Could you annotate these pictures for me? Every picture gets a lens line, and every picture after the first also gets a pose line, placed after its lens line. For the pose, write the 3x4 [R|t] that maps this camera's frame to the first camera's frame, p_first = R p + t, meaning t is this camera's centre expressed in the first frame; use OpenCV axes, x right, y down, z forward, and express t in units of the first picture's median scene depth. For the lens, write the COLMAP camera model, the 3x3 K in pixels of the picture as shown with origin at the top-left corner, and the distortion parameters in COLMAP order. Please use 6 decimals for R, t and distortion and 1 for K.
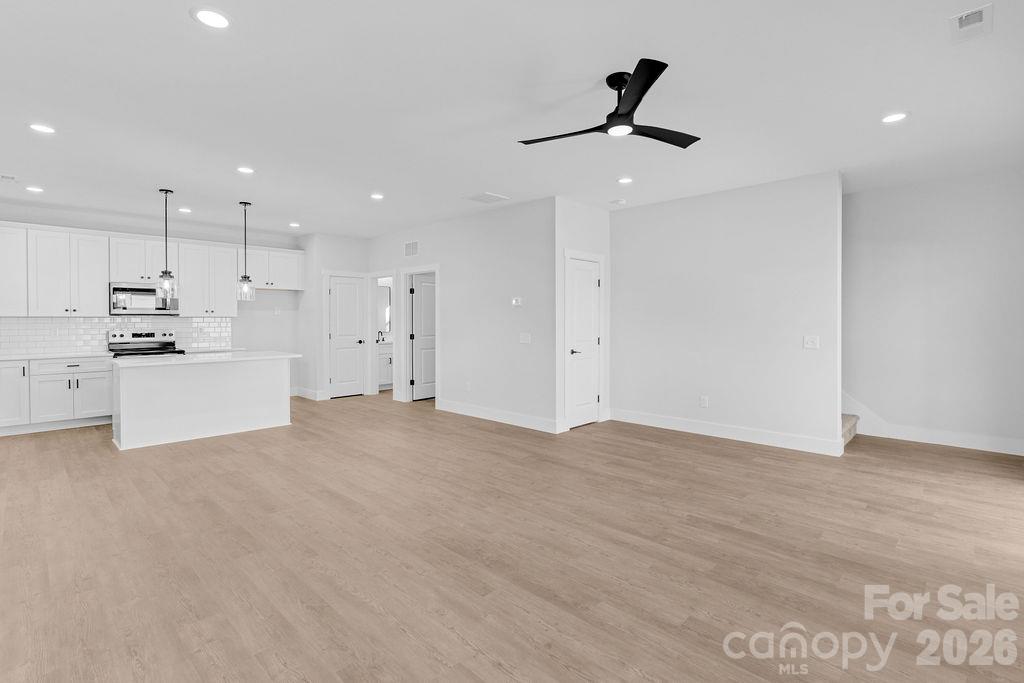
lens RADIAL K [[475.5, 0, 513.9], [0, 475.5, 322.5], [0, 0, 1]] dist [-0.000250, 0.000150]
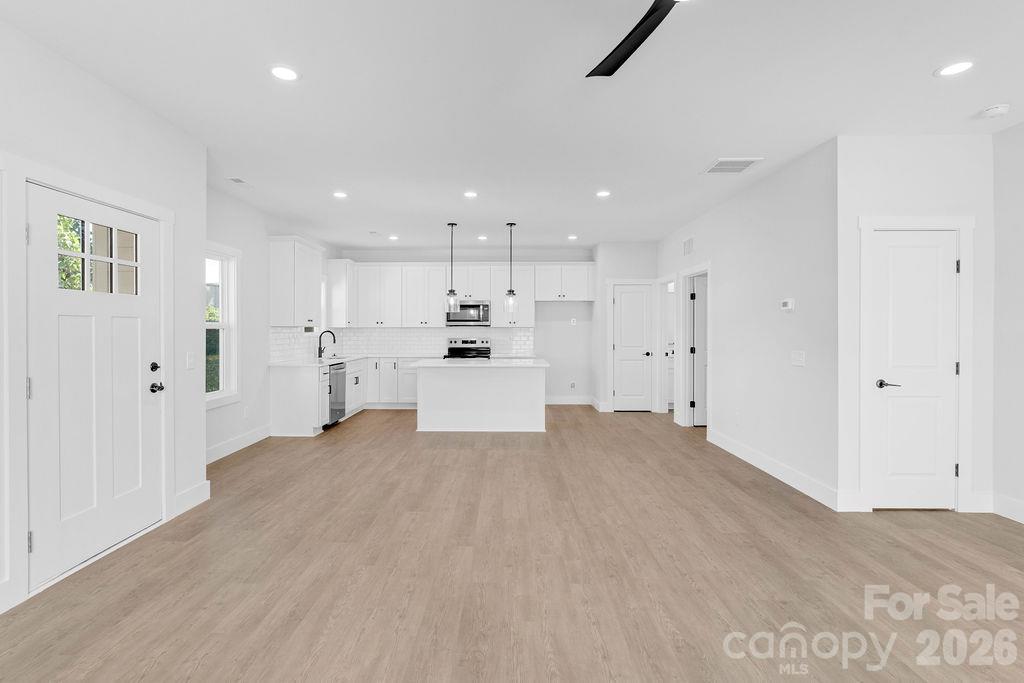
lens RADIAL K [[478.4, 0, 510.1], [0, 478.4, 333.1], [0, 0, 1]] dist [-0.003929, -0.000045]
pose [[0.690843, 0.007419, -0.722967, 0.244447], [-0.006746, 0.999970, 0.003816, -0.002821], [0.722973, 0.002241, 0.690873, 0.245377]]
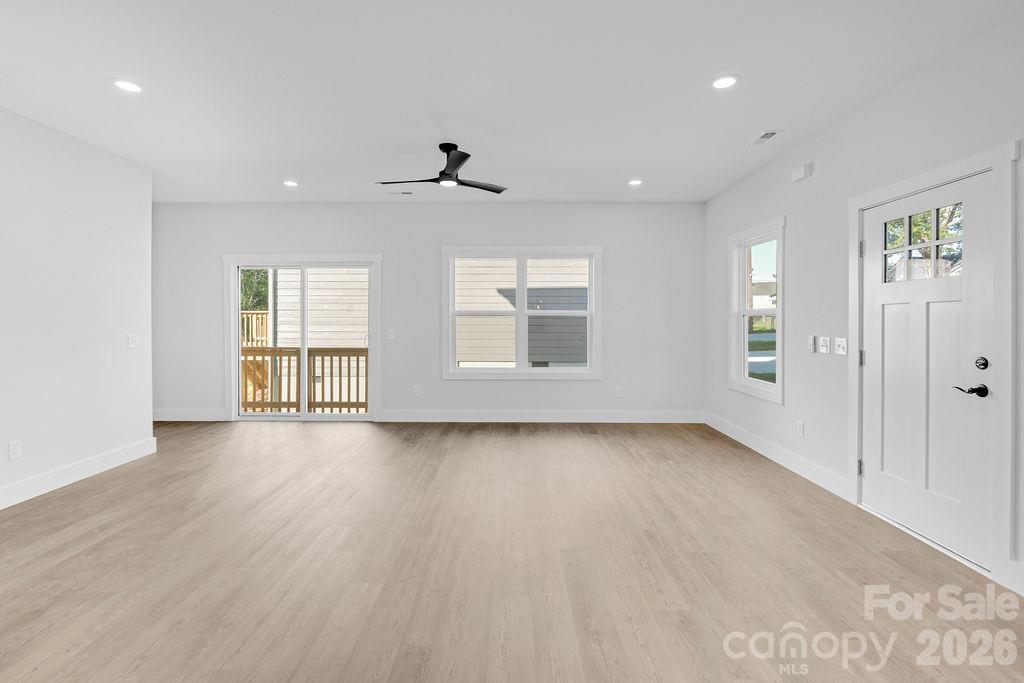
lens RADIAL K [[475.5, 0, 513.9], [0, 475.5, 322.5], [0, 0, 1]] dist [-0.000250, 0.000150]
pose [[-0.688217, -0.002202, 0.725501, -0.479412], [0.004584, 0.999962, 0.007384, -0.000487], [-0.725490, 0.008407, -0.688181, 0.942348]]
